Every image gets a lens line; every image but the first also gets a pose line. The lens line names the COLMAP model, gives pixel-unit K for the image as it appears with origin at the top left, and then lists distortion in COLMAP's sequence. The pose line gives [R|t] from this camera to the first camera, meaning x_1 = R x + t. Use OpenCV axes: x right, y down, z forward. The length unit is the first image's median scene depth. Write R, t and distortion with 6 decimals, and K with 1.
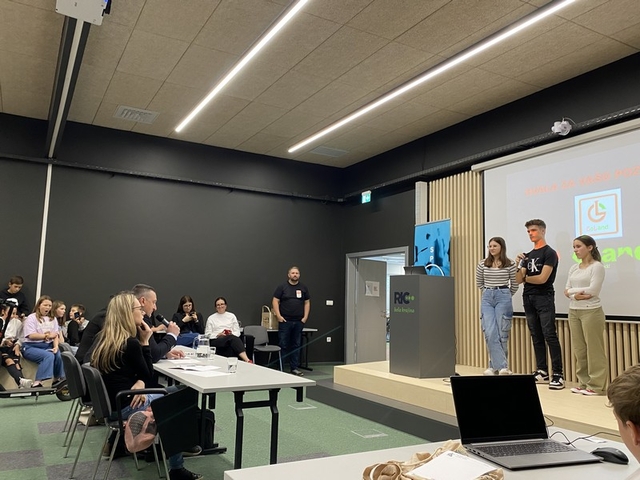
lens RADIAL K [[529.7, 0, 302.9], [0, 529.7, 234.4], [0, 0, 1]] dist [0.042296, -0.036270]
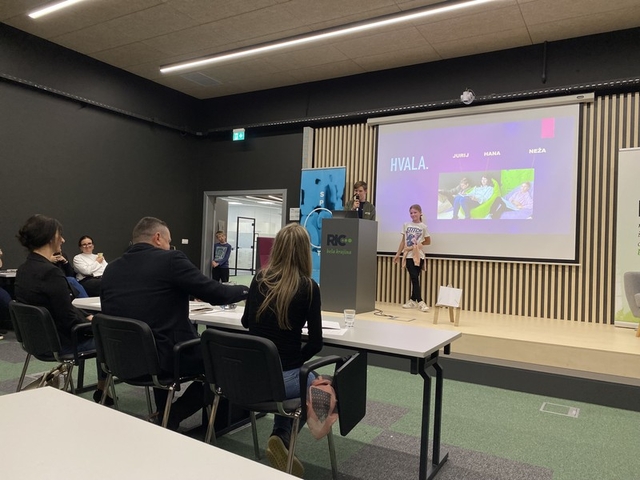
lens RADIAL K [[492.1, 0, 317.2], [0, 492.1, 238.9], [0, 0, 1]] dist [0.050909, -0.008247]
pose [[0.852376, 0.009281, 0.522847, -0.285485], [-0.077653, 0.991004, 0.109004, 0.011472], [-0.517131, -0.133513, 0.845429, 0.162686]]
